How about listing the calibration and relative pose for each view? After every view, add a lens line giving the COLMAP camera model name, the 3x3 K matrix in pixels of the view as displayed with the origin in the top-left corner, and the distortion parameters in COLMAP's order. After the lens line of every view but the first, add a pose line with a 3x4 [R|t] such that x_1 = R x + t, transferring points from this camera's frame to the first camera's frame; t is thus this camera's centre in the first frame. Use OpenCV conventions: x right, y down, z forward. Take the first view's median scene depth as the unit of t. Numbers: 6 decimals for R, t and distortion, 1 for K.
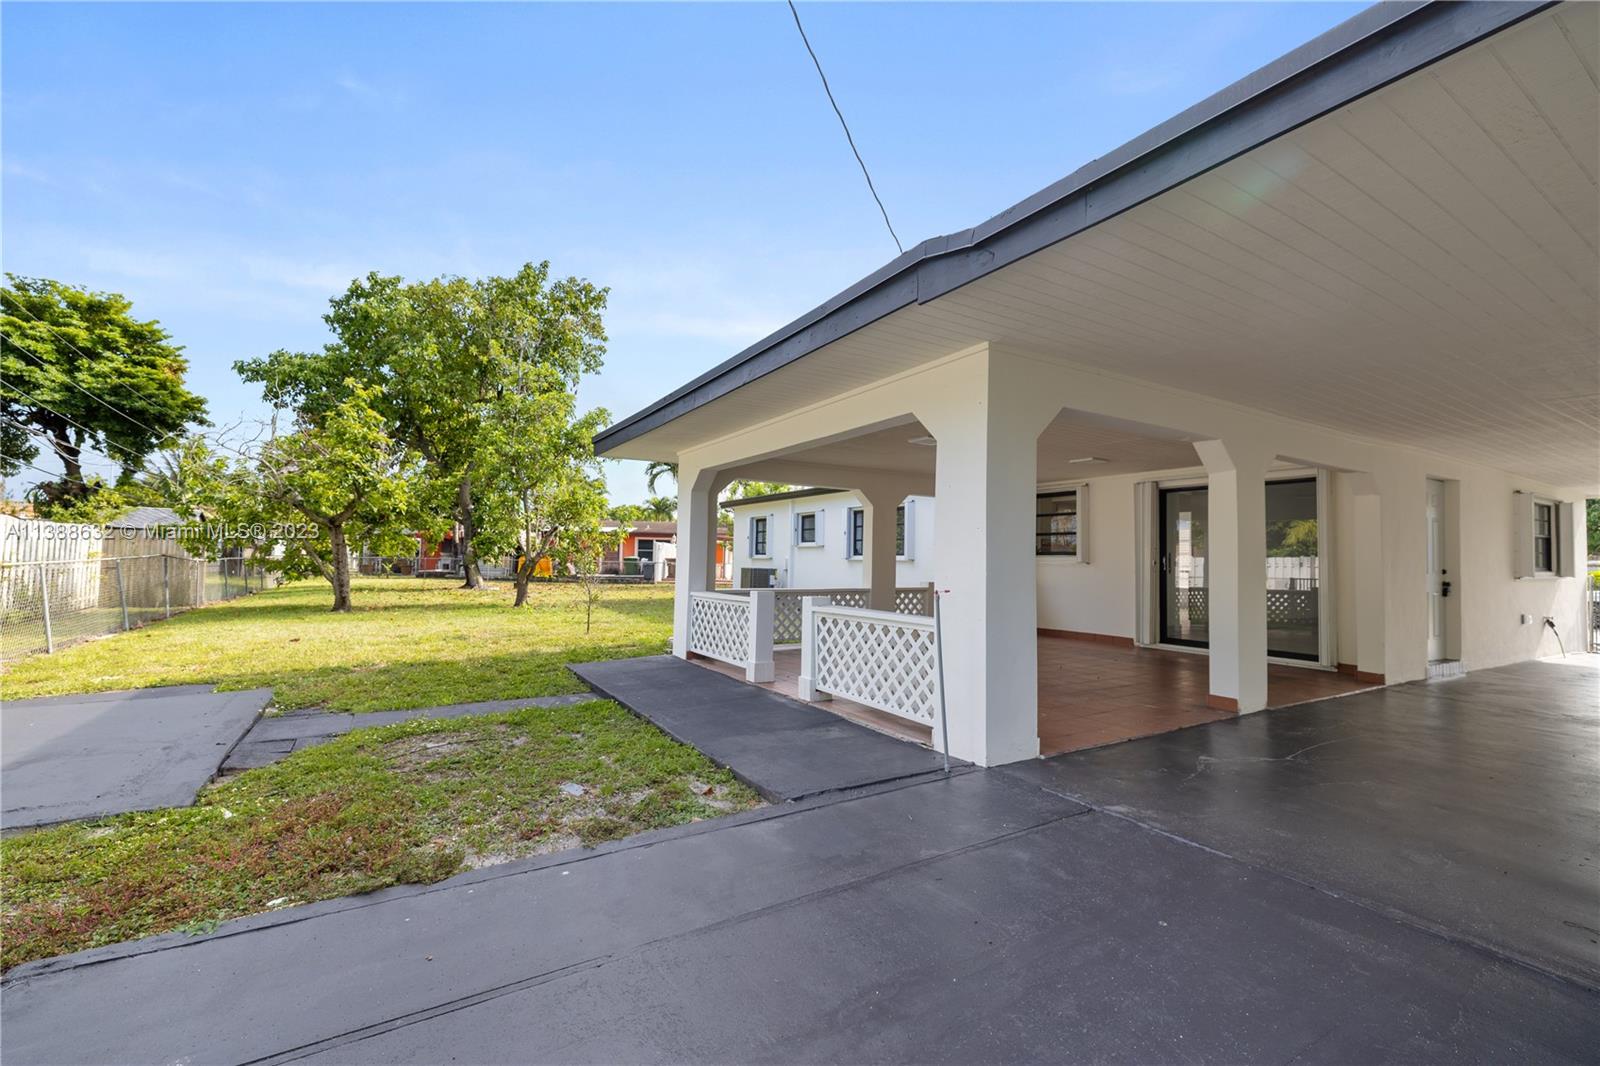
lens RADIAL K [[673.2, 0, 809.8], [0, 673.2, 537.1], [0, 0, 1]] dist [-0.000396, -0.000041]
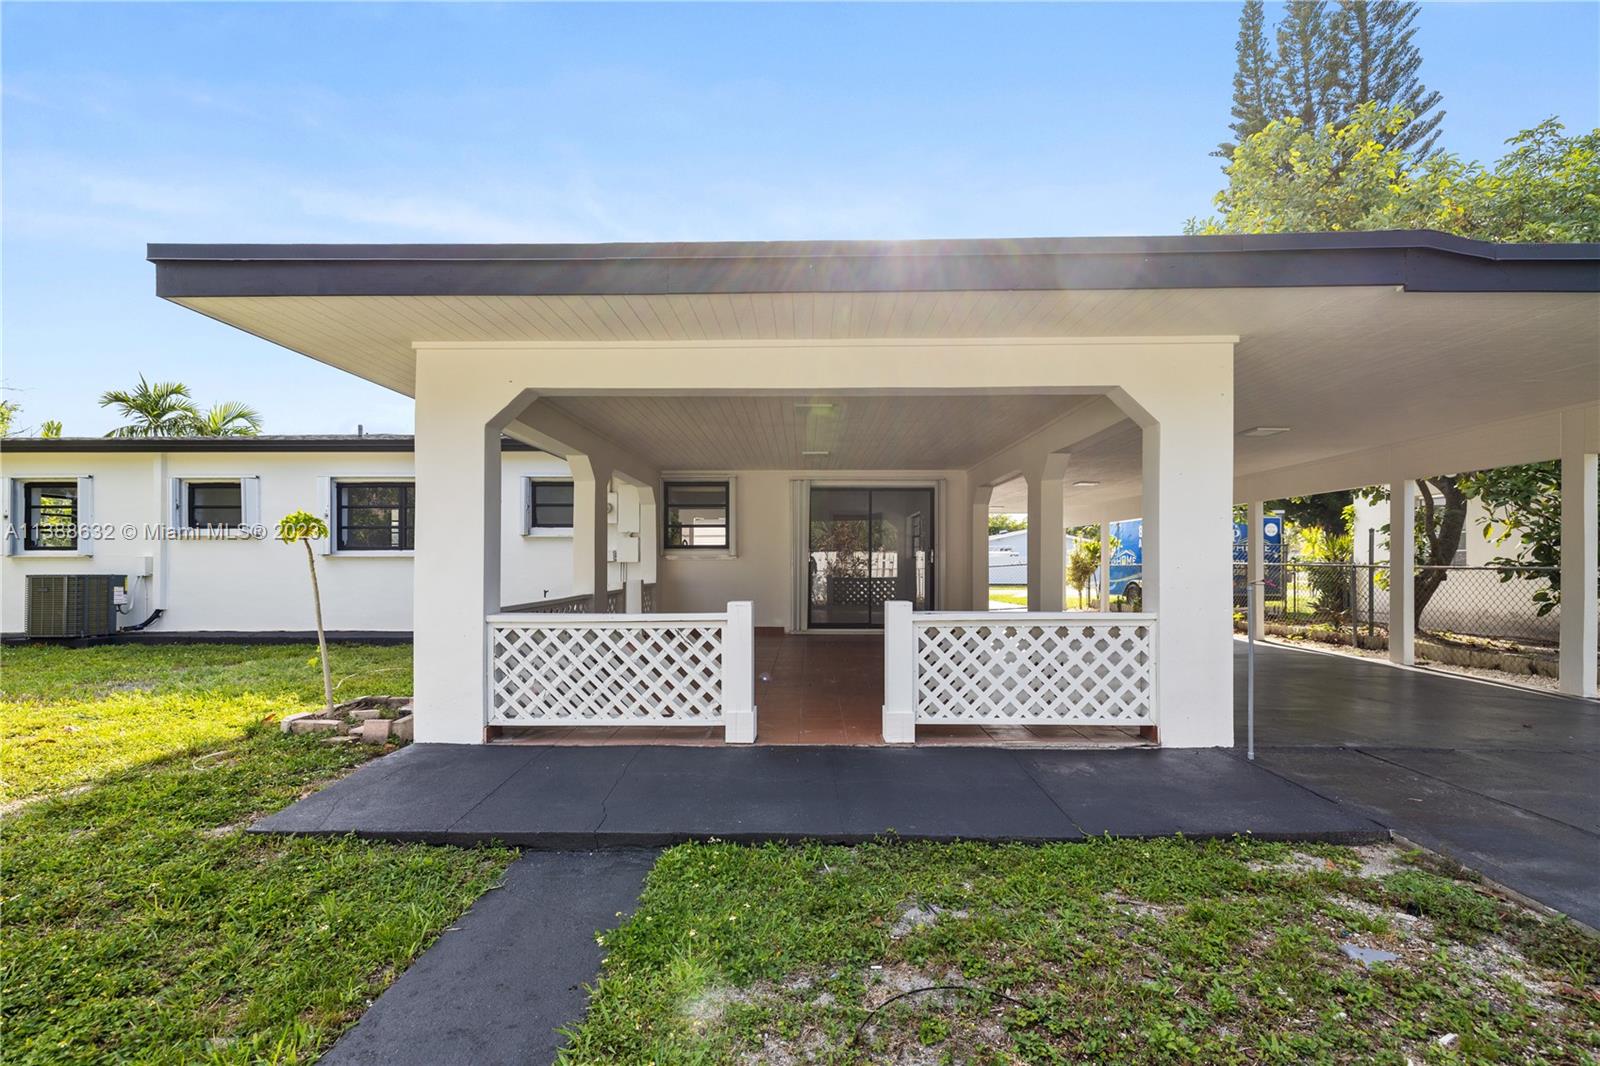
lens RADIAL K [[686.0, 0, 800.0], [0, 686.0, 533.0], [0, 0, 1]] dist [-0.010854, 0.000295]
pose [[0.544447, 0.020651, 0.838541, -0.650932], [-0.018261, 0.999752, -0.012765, 0.026122], [-0.838597, -0.008363, 0.544689, 0.654670]]
